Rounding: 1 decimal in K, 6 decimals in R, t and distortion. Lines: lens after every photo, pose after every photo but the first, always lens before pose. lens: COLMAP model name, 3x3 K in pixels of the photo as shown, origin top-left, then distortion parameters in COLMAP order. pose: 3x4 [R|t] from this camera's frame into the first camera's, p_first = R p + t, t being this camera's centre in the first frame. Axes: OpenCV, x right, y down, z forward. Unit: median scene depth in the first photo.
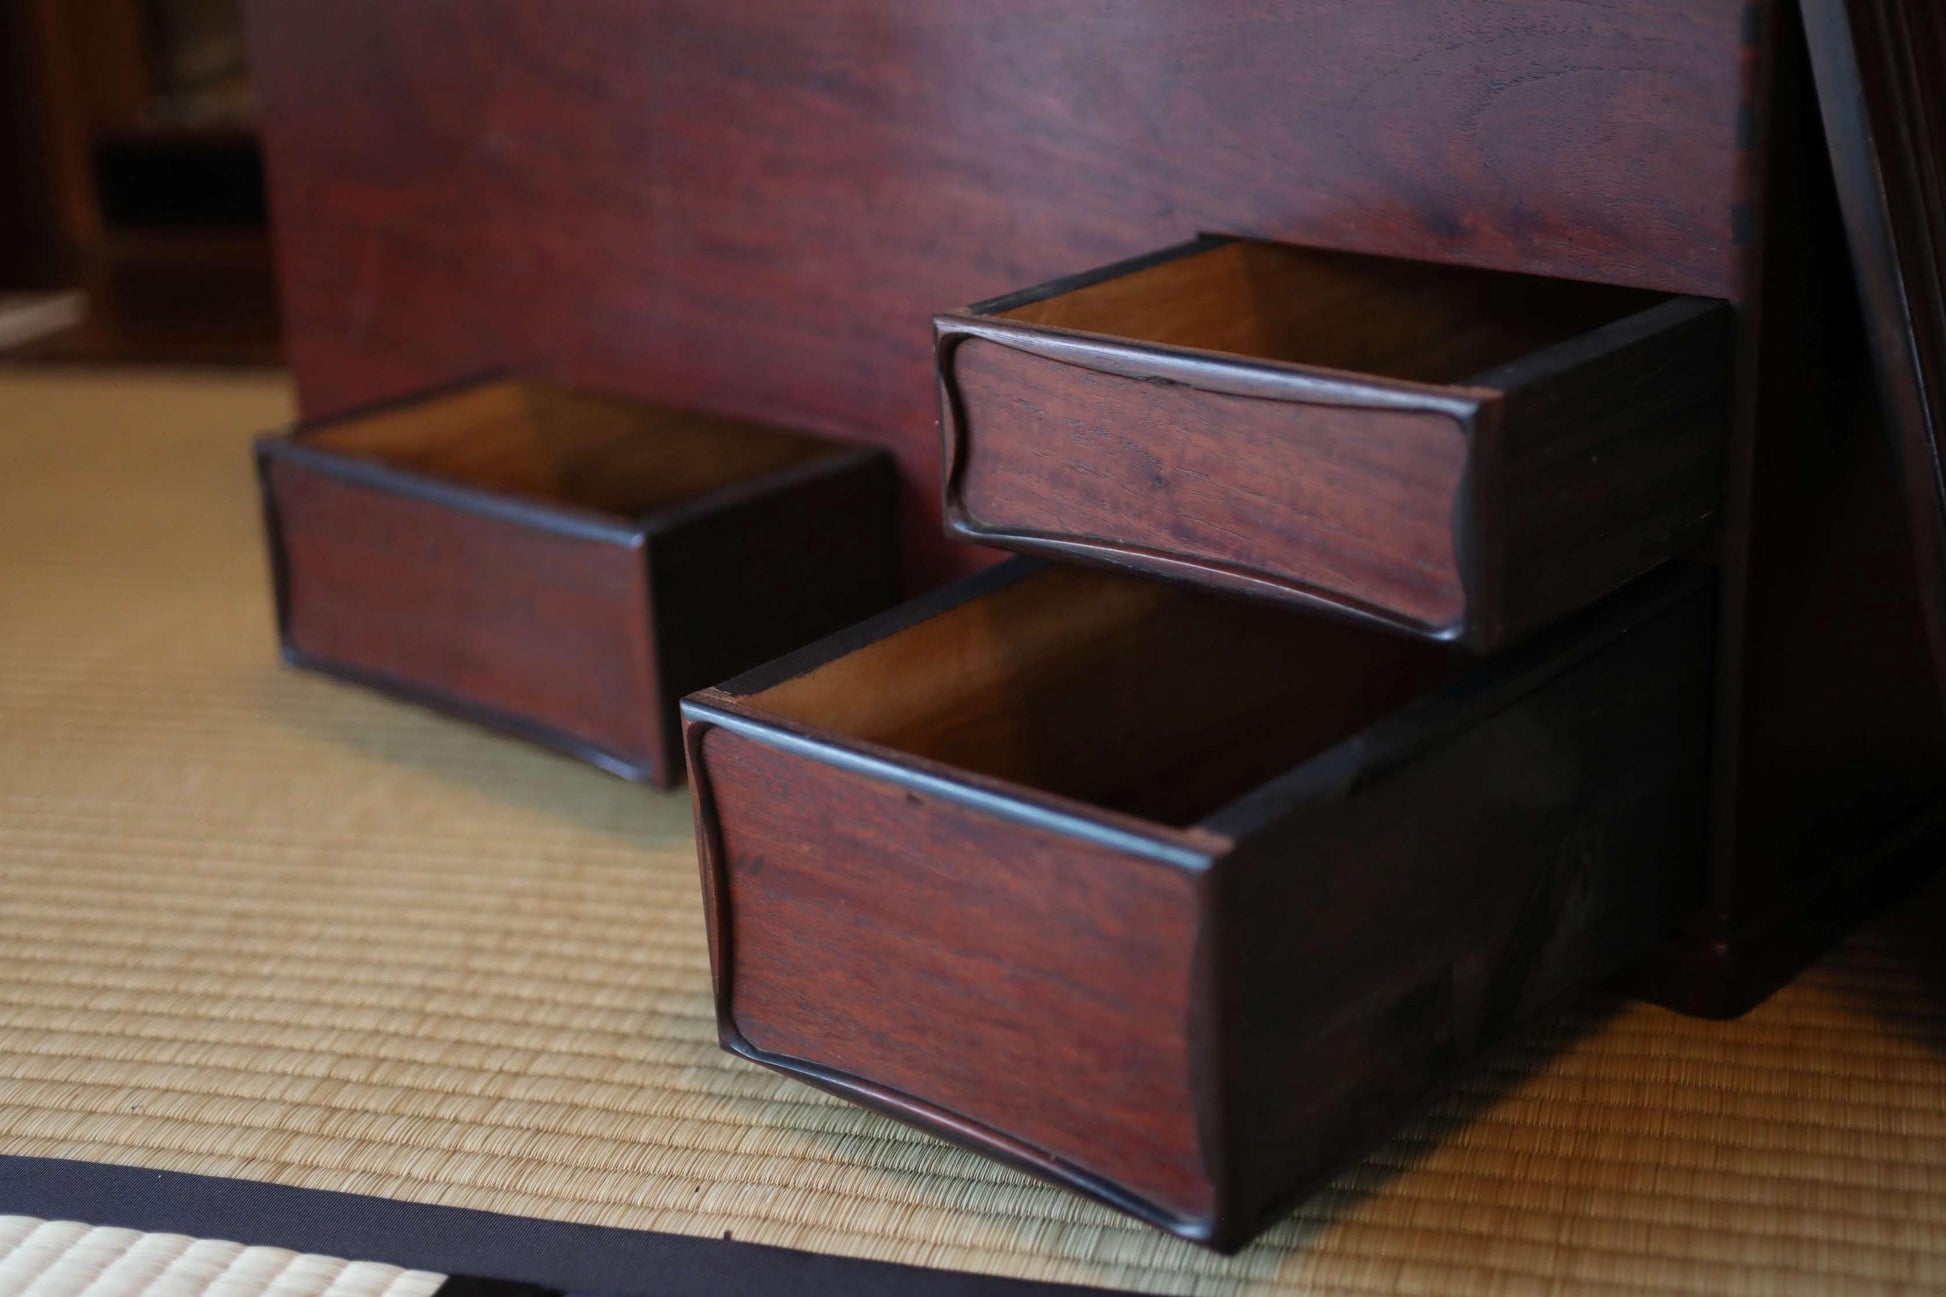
lens RADIAL K [[2890.6, 0, 978.4], [0, 2890.6, 654.3], [0, 0, 1]] dist [0.000317, 0.112281]
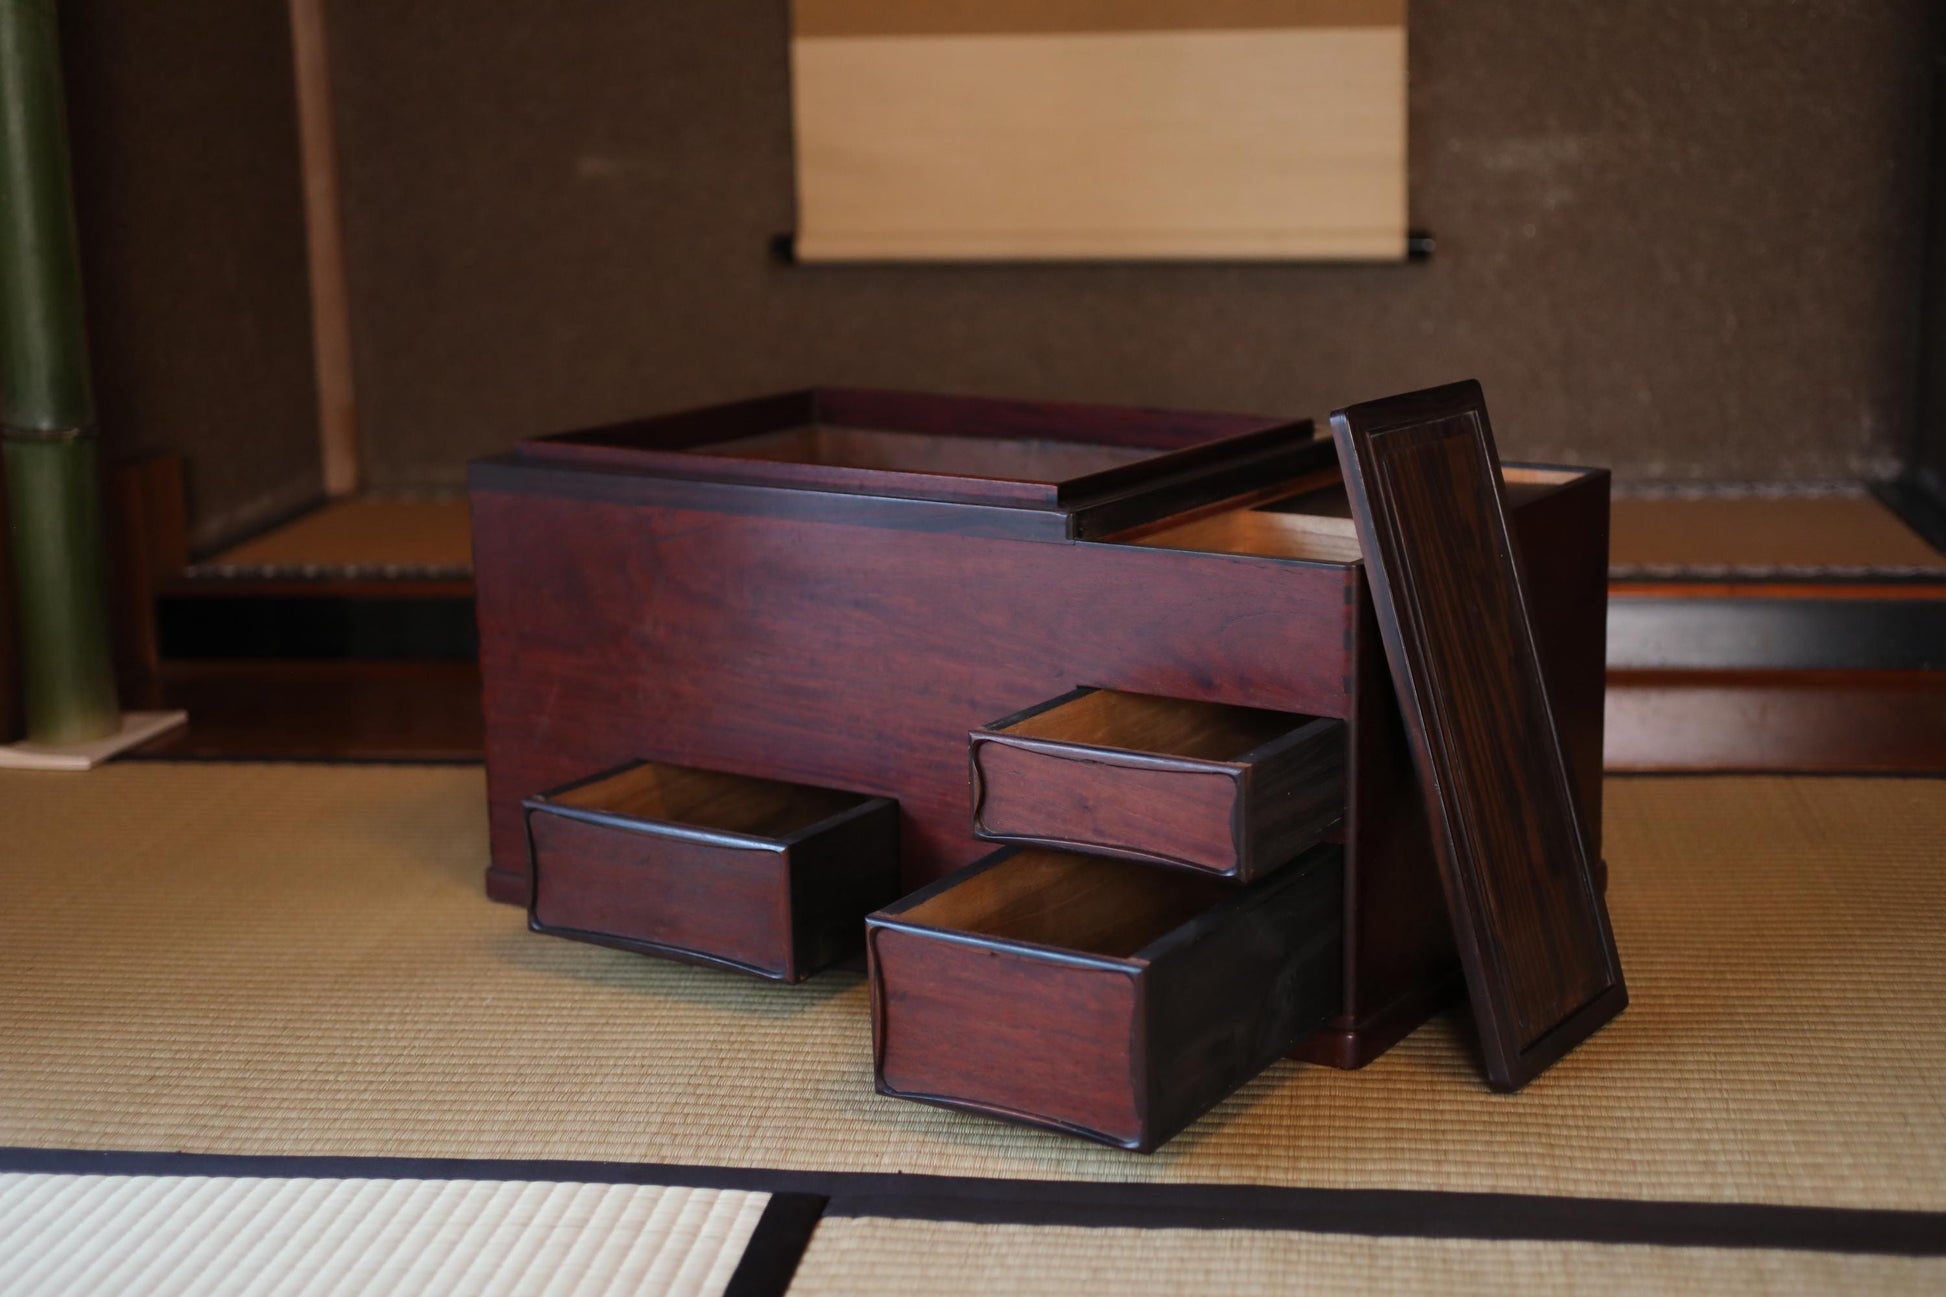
lens RADIAL K [[2890.6, 0, 978.4], [0, 2890.6, 654.3], [0, 0, 1]] dist [0.000317, 0.112281]
pose [[0.988785, -0.009802, 0.149025, -0.333173], [0.028701, 0.991716, -0.125204, 0.091796], [-0.146563, 0.128077, 0.980875, -1.088181]]
